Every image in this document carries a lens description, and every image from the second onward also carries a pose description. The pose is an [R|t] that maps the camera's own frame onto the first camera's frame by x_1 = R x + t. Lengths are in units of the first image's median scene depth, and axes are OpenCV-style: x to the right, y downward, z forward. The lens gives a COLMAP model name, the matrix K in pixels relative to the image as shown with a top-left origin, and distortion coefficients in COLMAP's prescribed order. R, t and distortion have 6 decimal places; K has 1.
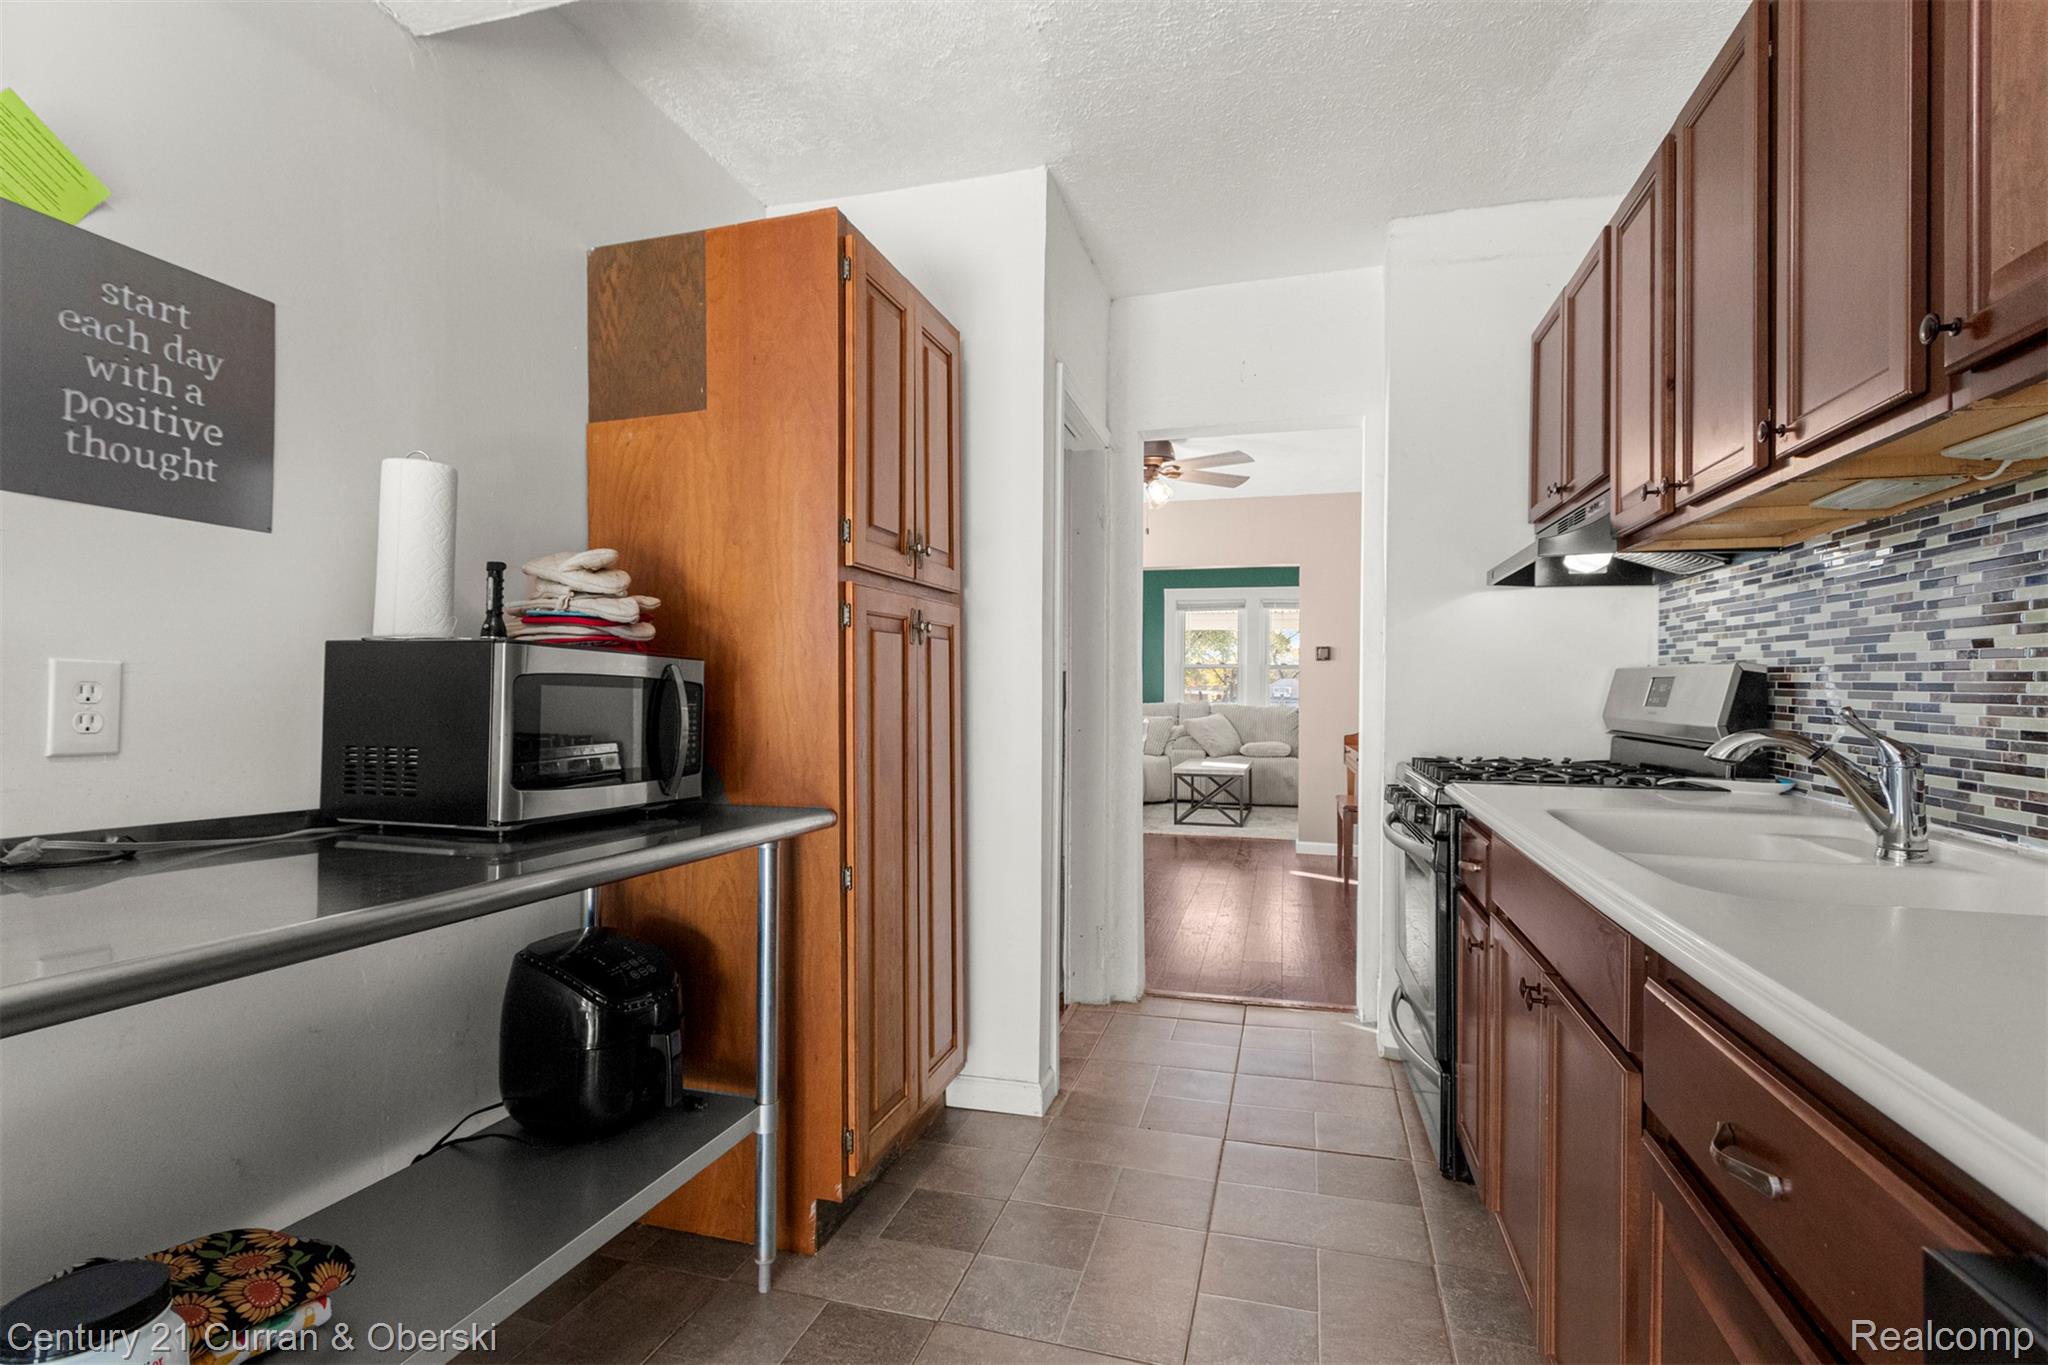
lens RADIAL K [[984.8, 0, 1006.4], [0, 984.8, 688.1], [0, 0, 1]] dist [-0.002044, -0.000241]
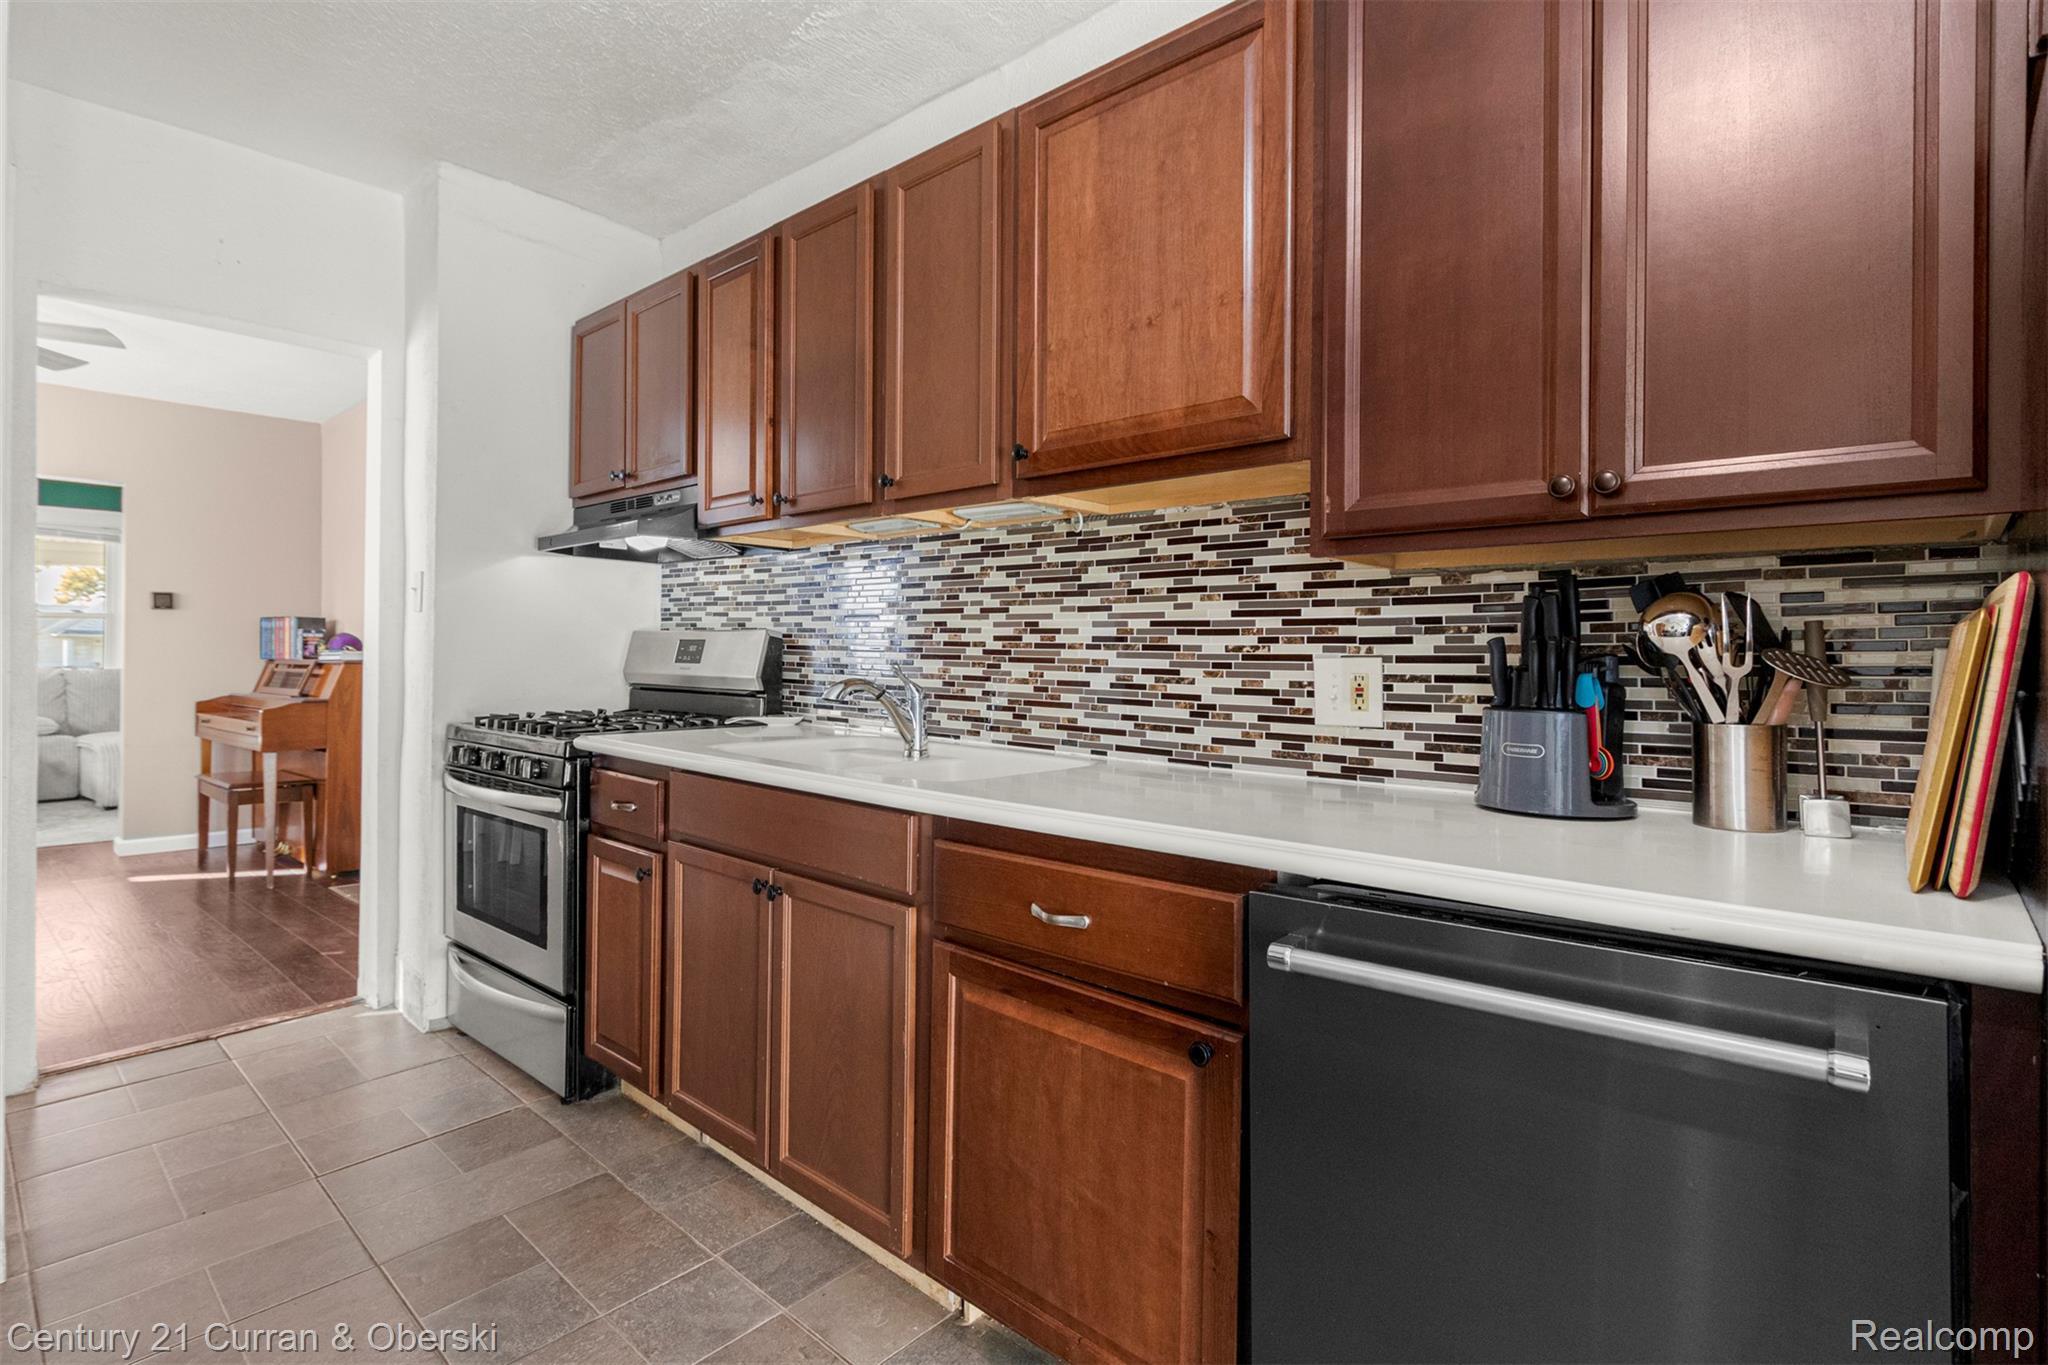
lens RADIAL K [[986.6, 0, 991.9], [0, 986.6, 653.1], [0, 0, 1]] dist [0.006278, 0.000790]
pose [[0.437672, -0.002040, 0.899133, -0.357871], [-0.006535, 0.999964, 0.005449, -0.003944], [-0.899111, -0.008261, 0.437642, 0.127594]]
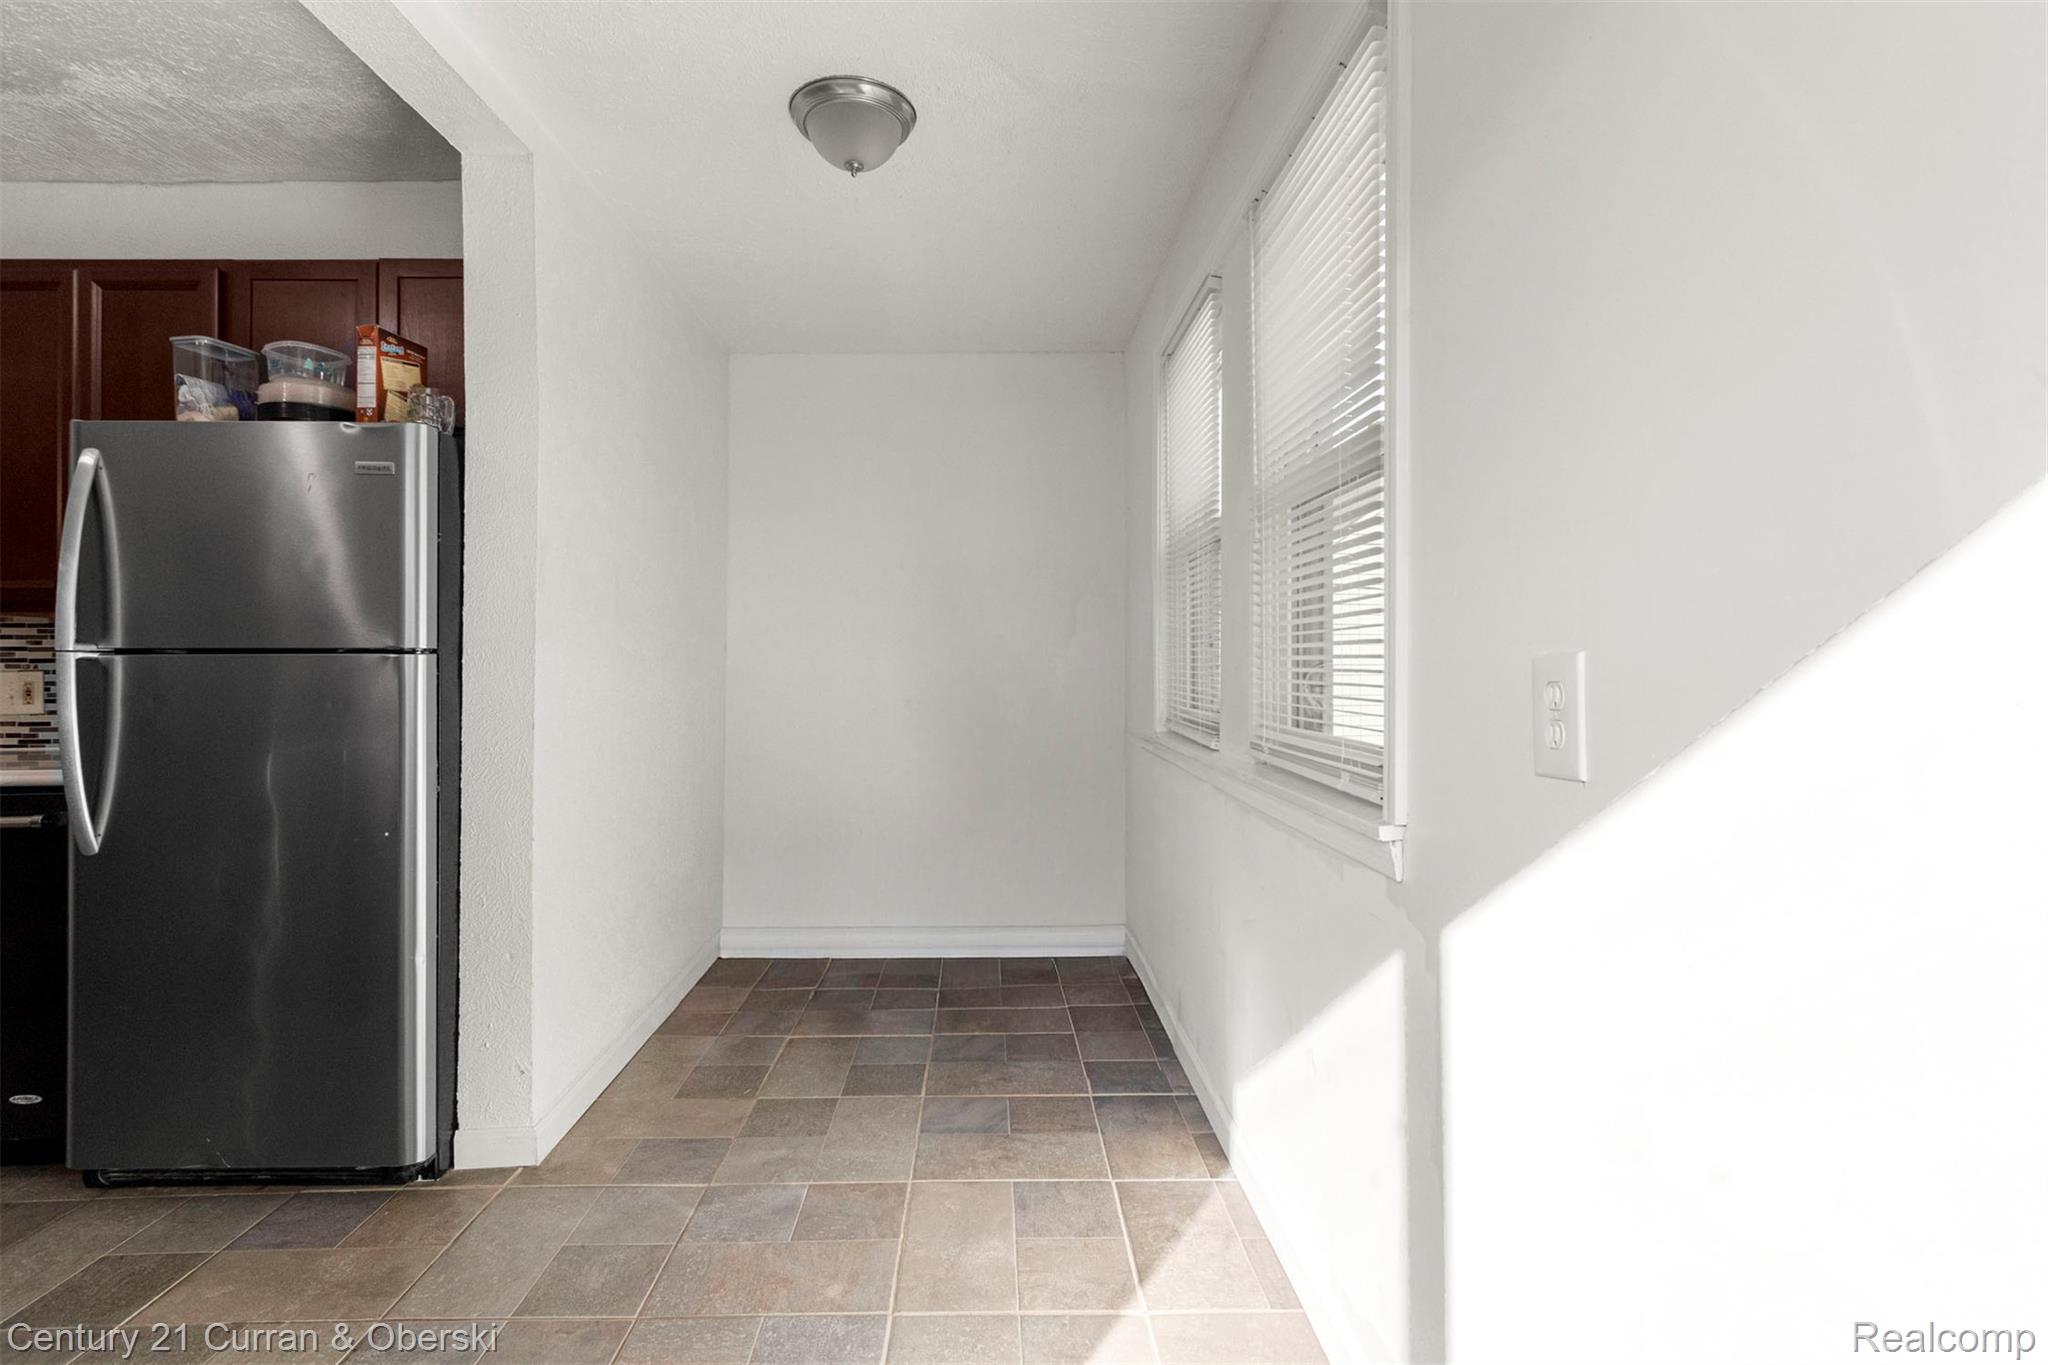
lens RADIAL K [[987.2, 0, 990.6], [0, 987.2, 677.6], [0, 0, 1]] dist [0.001475, 0.000010]
pose [[-0.300819, -0.010770, 0.953621, -1.190758], [-0.009336, 0.999922, 0.008348, -0.013112], [-0.953636, -0.006392, -0.300896, -0.669525]]
